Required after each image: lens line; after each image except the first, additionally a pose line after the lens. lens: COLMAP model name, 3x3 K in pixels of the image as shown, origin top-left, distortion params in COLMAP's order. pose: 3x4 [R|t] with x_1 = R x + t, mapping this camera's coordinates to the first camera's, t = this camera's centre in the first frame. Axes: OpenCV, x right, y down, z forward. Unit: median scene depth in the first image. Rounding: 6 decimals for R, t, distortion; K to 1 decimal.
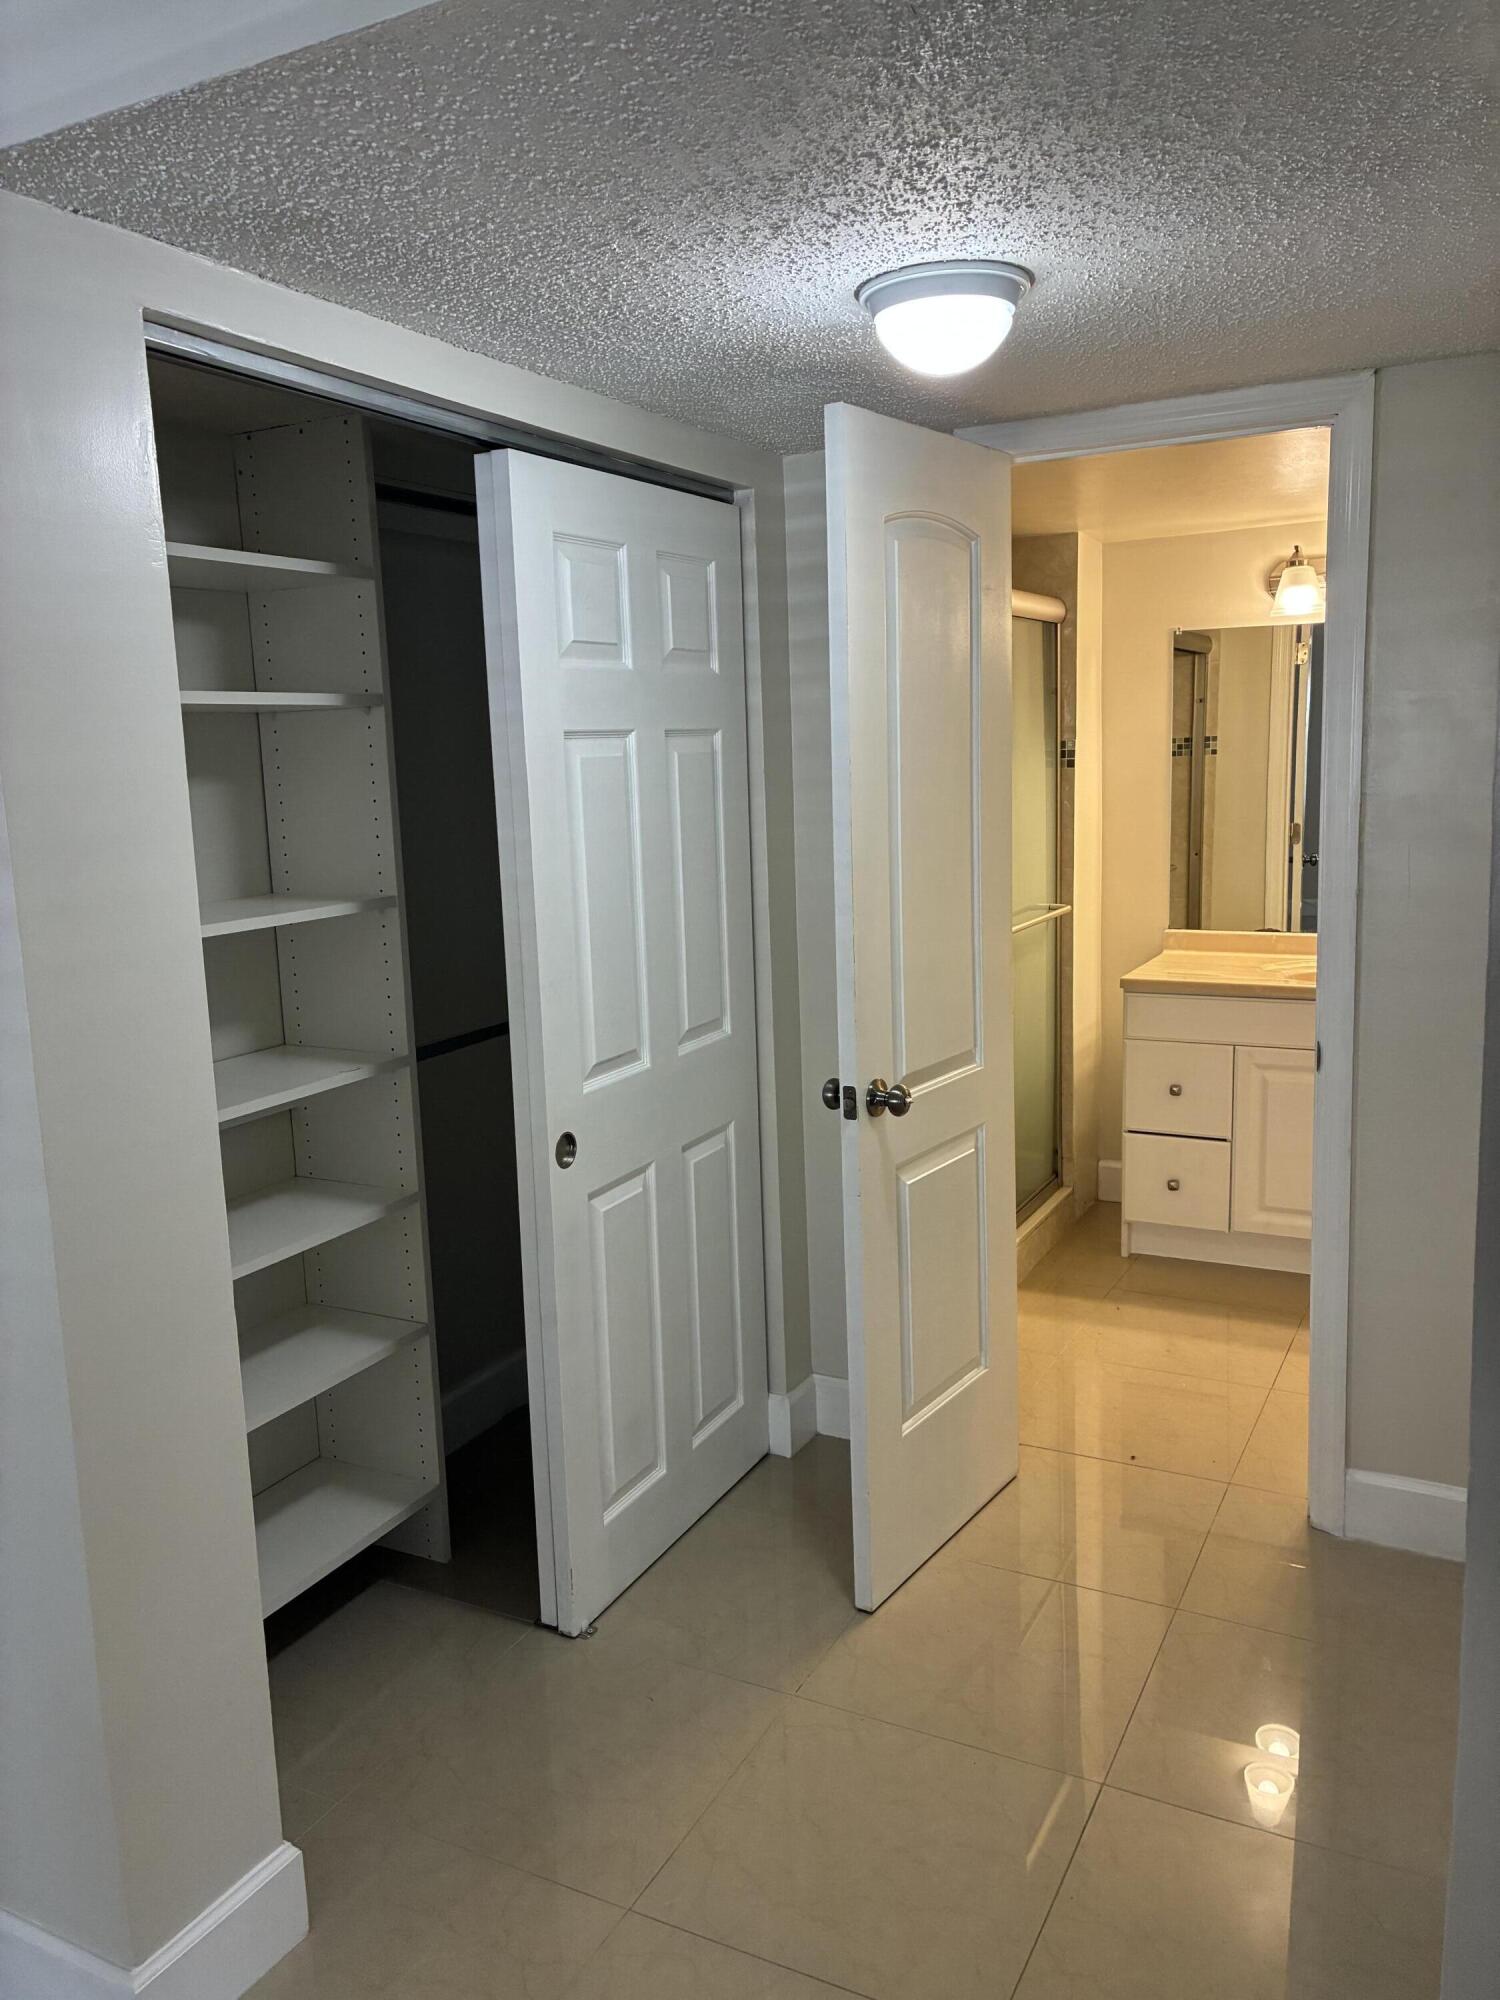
lens RADIAL K [[1529.4, 0, 753.2], [0, 1529.4, 995.0], [0, 0, 1]] dist [0.032816, 0.003930]
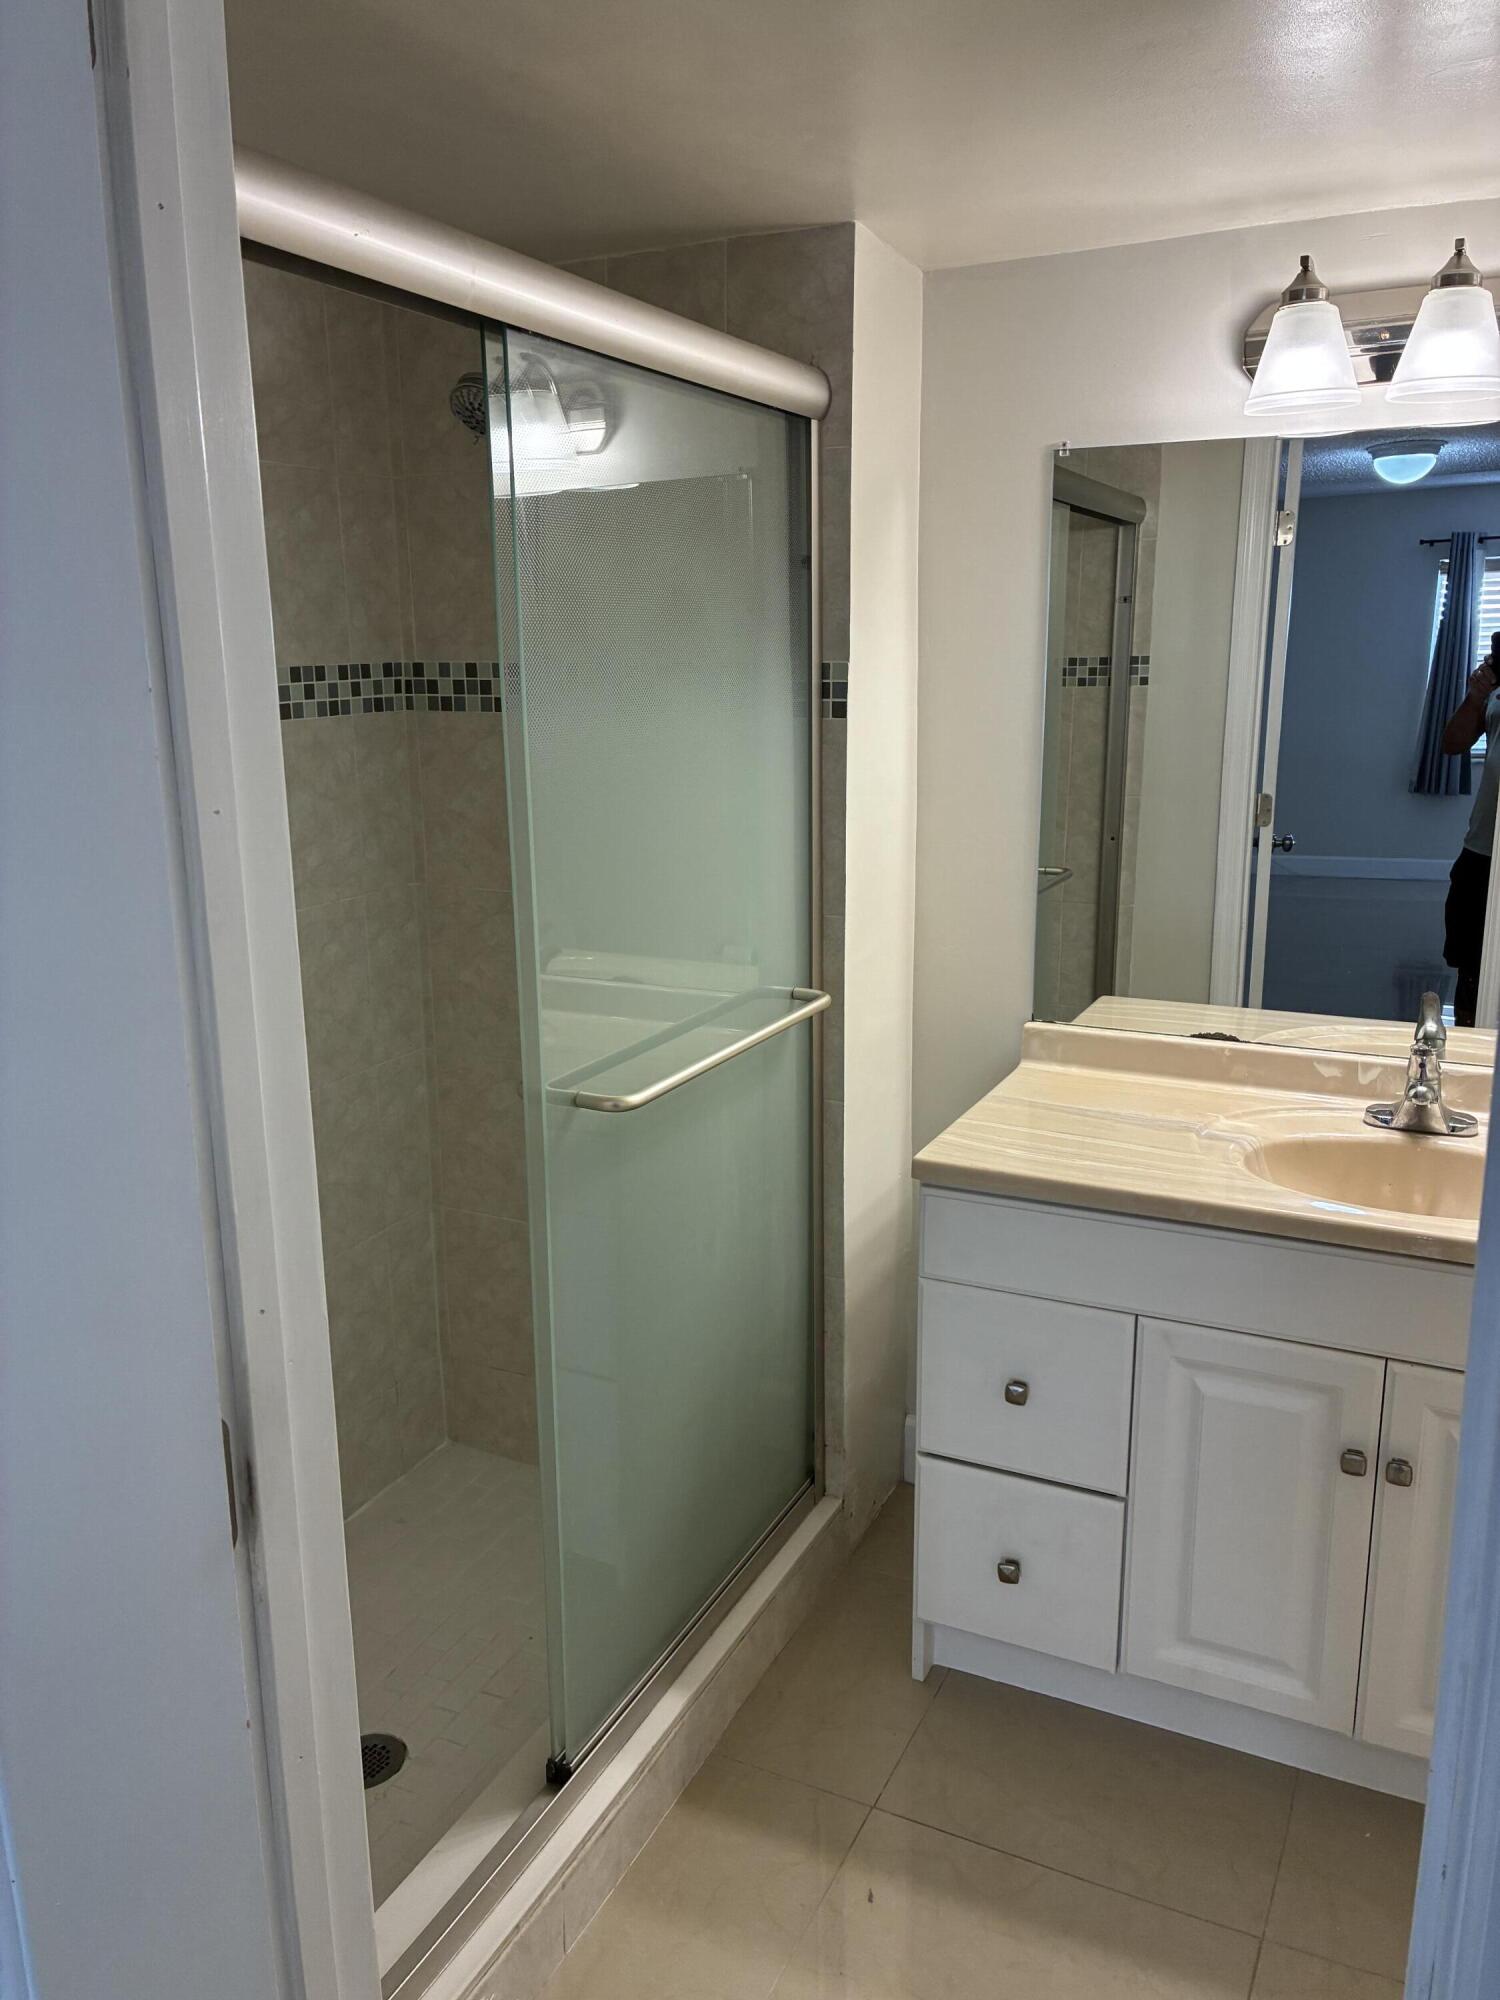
lens RADIAL K [[1529.4, 0, 743.7], [0, 1529.4, 1007.1], [0, 0, 1]] dist [0.032816, 0.003930]
pose [[0.999550, 0.014562, 0.026236, 0.162738], [-0.016287, 0.997636, 0.066769, -0.086069], [-0.025201, -0.067166, 0.997423, 0.488836]]
